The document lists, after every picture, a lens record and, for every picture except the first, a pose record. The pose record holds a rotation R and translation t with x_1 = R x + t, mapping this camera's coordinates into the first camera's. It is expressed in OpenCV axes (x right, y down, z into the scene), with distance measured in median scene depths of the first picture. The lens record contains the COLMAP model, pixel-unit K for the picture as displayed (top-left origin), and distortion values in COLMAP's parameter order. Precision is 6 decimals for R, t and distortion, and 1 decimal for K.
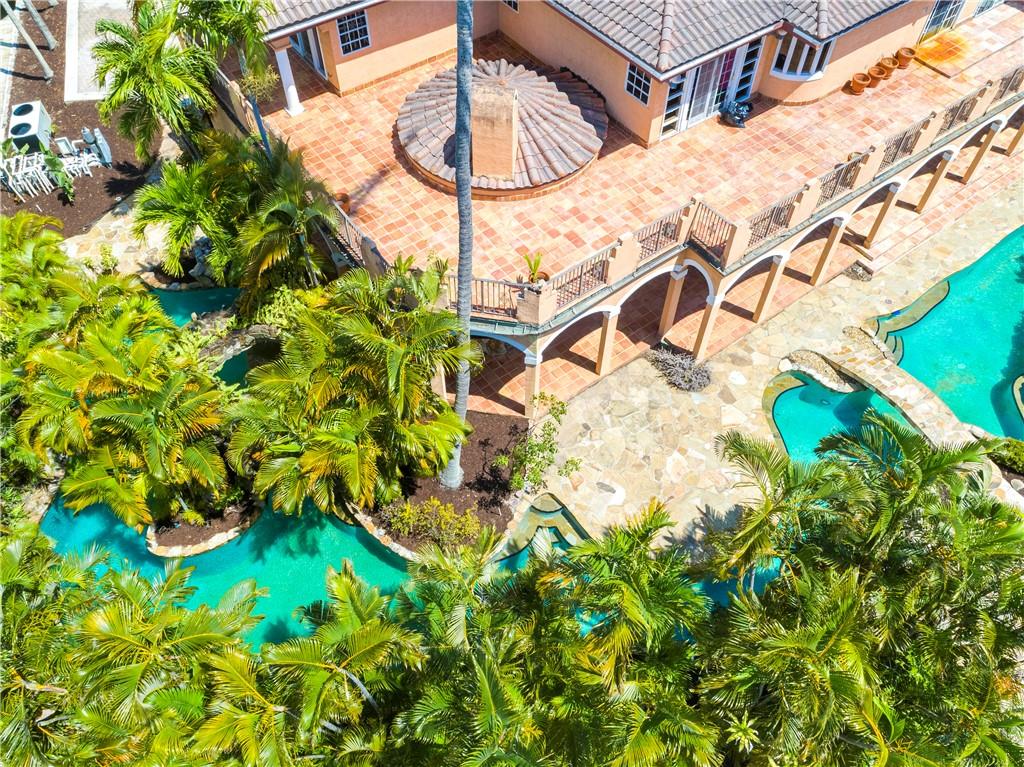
lens RADIAL K [[760.7, 0, 514.8], [0, 760.7, 378.5], [0, 0, 1]] dist [-0.005034, 0.001208]
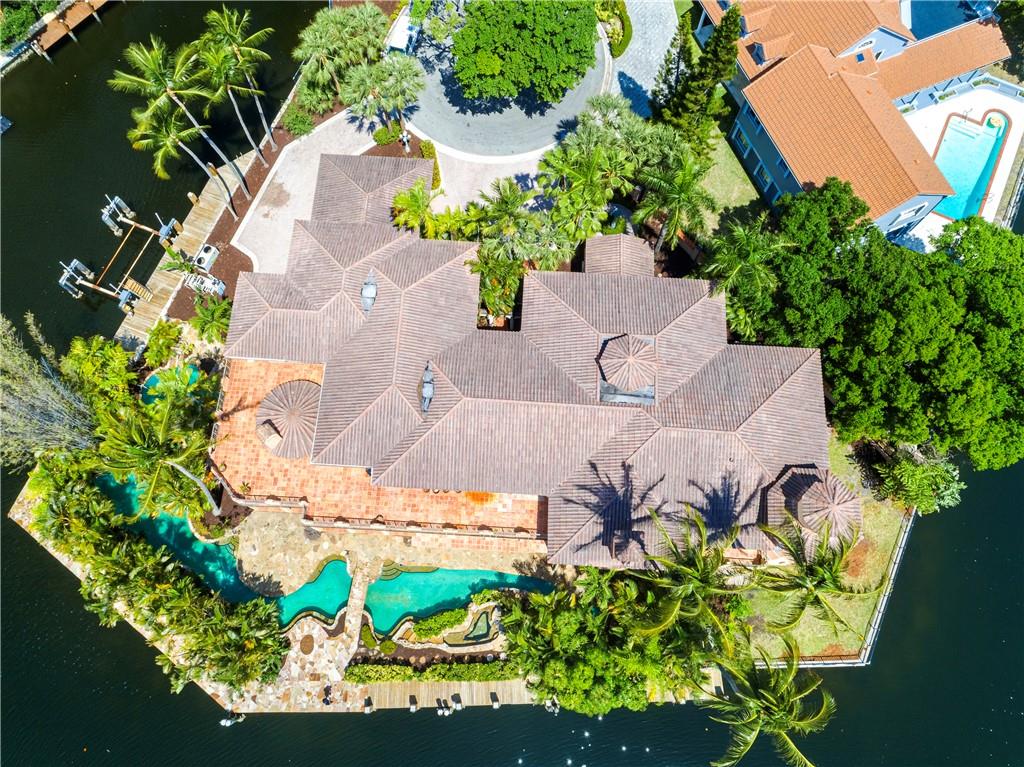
lens RADIAL K [[760.7, 0, 514.8], [0, 760.7, 378.5], [0, 0, 1]] dist [-0.005034, 0.001208]
pose [[0.768377, 0.609869, -0.194053, 0.960768], [-0.516799, 0.770109, 0.373966, -1.776978], [0.377512, -0.187060, 0.906914, -1.032568]]
